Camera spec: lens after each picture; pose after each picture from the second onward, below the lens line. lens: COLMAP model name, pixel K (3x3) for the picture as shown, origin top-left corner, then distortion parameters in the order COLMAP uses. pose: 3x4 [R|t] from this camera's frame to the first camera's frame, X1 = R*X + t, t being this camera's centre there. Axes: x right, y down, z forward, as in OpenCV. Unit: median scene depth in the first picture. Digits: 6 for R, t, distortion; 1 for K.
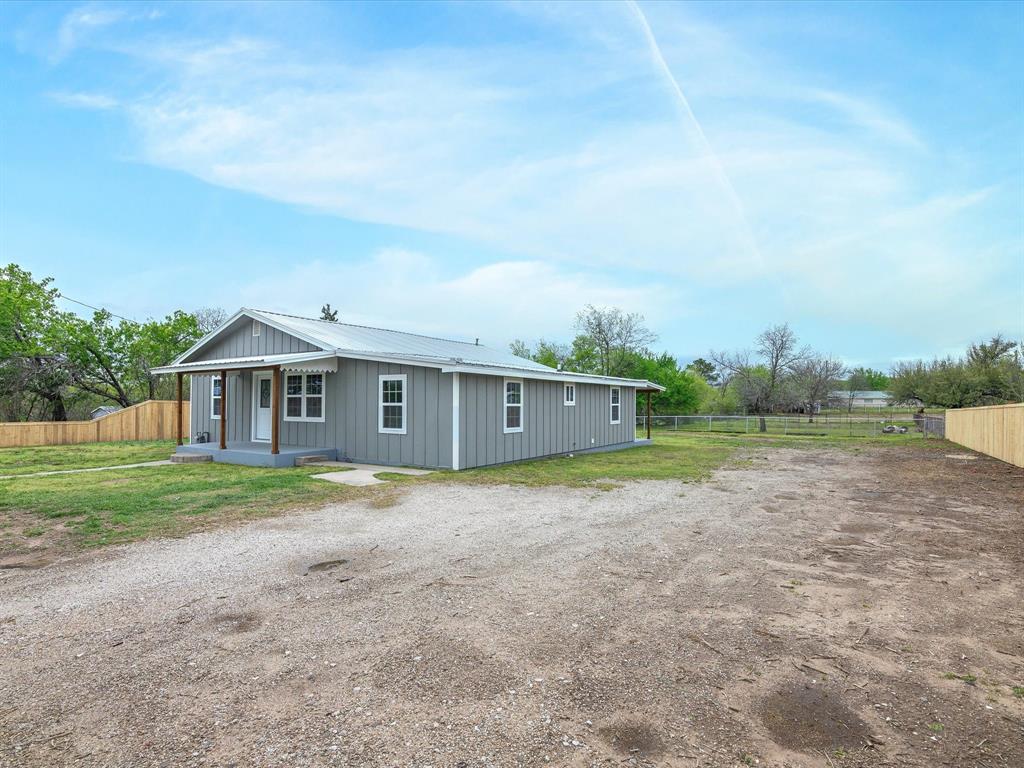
lens RADIAL K [[540.5, 0, 512.2], [0, 540.5, 403.6], [0, 0, 1]] dist [-0.000515, 0.000299]
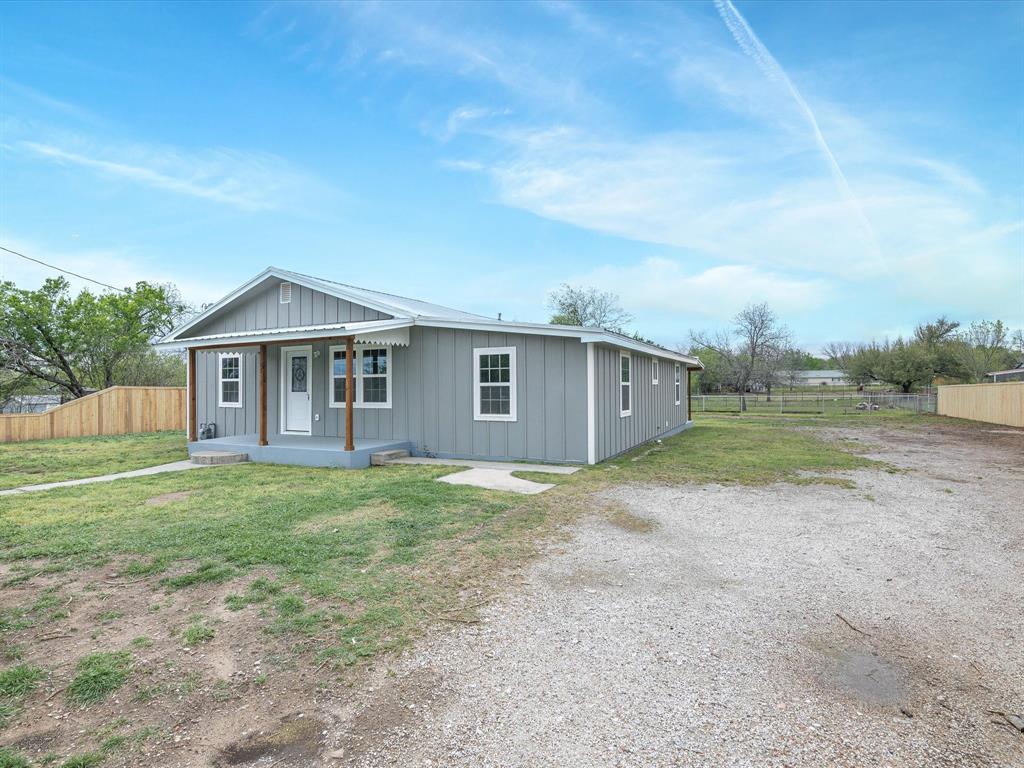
lens RADIAL K [[536.9, 0, 512.0], [0, 536.9, 384.0], [0, 0, 1]] dist [-0.014060, -0.000221]
pose [[0.992708, -0.013294, 0.119813, -0.242664], [0.014056, 0.999886, -0.005517, 0.004871], [-0.119726, 0.007161, 0.992781, 0.173462]]
